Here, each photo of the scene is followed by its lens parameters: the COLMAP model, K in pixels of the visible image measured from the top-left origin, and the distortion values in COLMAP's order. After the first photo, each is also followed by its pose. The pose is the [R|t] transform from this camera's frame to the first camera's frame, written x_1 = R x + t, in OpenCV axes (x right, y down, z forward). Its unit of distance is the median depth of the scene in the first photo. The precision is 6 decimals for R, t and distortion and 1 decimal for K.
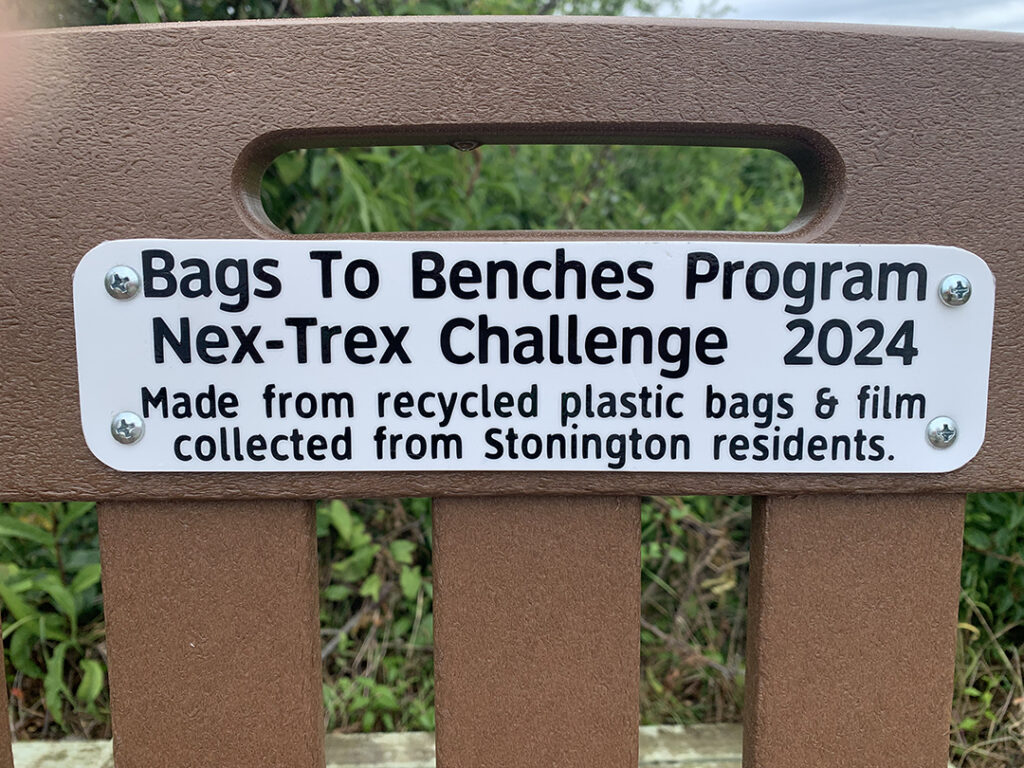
lens RADIAL K [[765.1, 0, 506.3], [0, 765.1, 375.8], [0, 0, 1]] dist [0.013751, -0.002138]
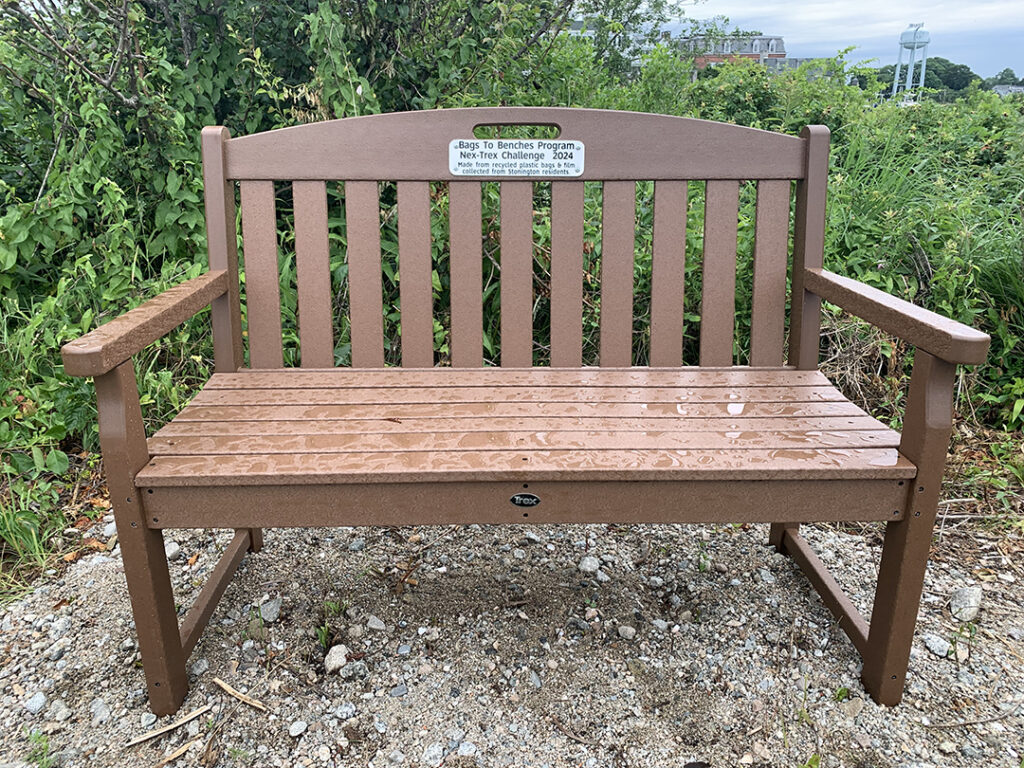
lens RADIAL K [[765.1, 0, 515.6], [0, 765.1, 385.6], [0, 0, 1]] dist [0.013751, -0.002138]
pose [[0.999999, -0.001155, 0.000821, 0.026365], [0.001113, 0.998825, 0.048460, 1.657505], [-0.000876, -0.048459, 0.998825, -5.855877]]
